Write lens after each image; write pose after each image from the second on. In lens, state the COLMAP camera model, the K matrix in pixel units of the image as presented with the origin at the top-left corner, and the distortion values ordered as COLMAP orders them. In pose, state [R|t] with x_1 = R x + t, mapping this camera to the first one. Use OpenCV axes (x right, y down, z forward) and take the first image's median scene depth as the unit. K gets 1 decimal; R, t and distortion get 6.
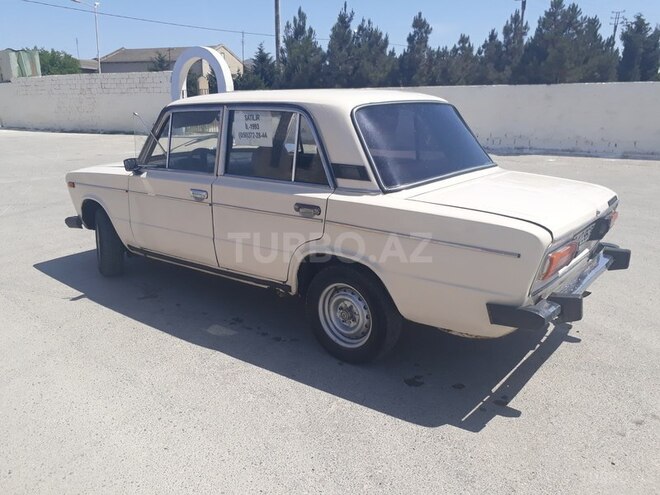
lens RADIAL K [[531.5, 0, 321.4], [0, 531.5, 251.7], [0, 0, 1]] dist [0.016839, -0.016258]
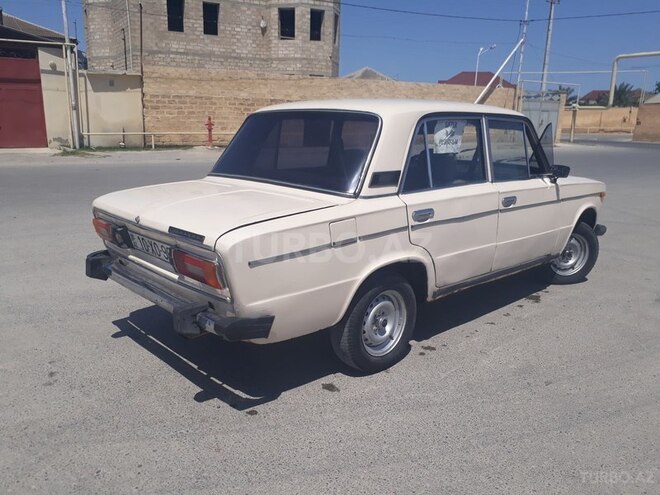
lens RADIAL K [[539.3, 0, 330.0], [0, 539.3, 247.5], [0, 0, 1]] dist [0.006709, -0.007727]
pose [[-0.143728, 0.229206, -0.962708, 0.155357], [-0.277952, 0.924300, 0.261558, -0.041510], [0.949782, 0.305180, -0.069139, 0.153366]]
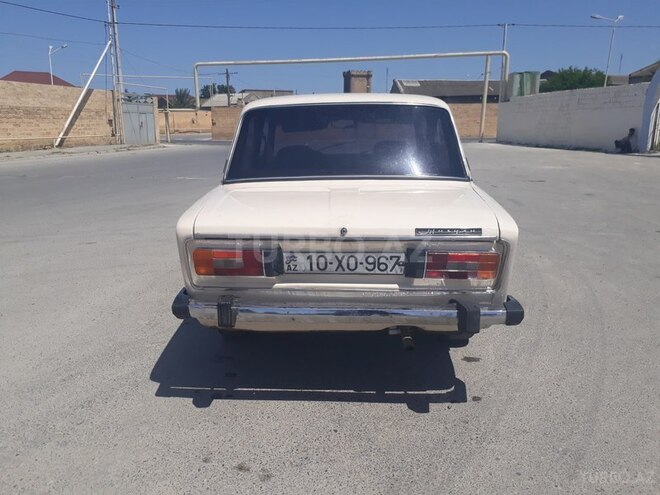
lens RADIAL K [[531.5, 0, 321.4], [0, 531.5, 251.7], [0, 0, 1]] dist [0.016839, -0.016258]
pose [[0.589137, 0.186432, -0.786232, 0.124288], [-0.210936, 0.974764, 0.073079, -0.010604], [0.780015, 0.122791, 0.613595, 0.051051]]
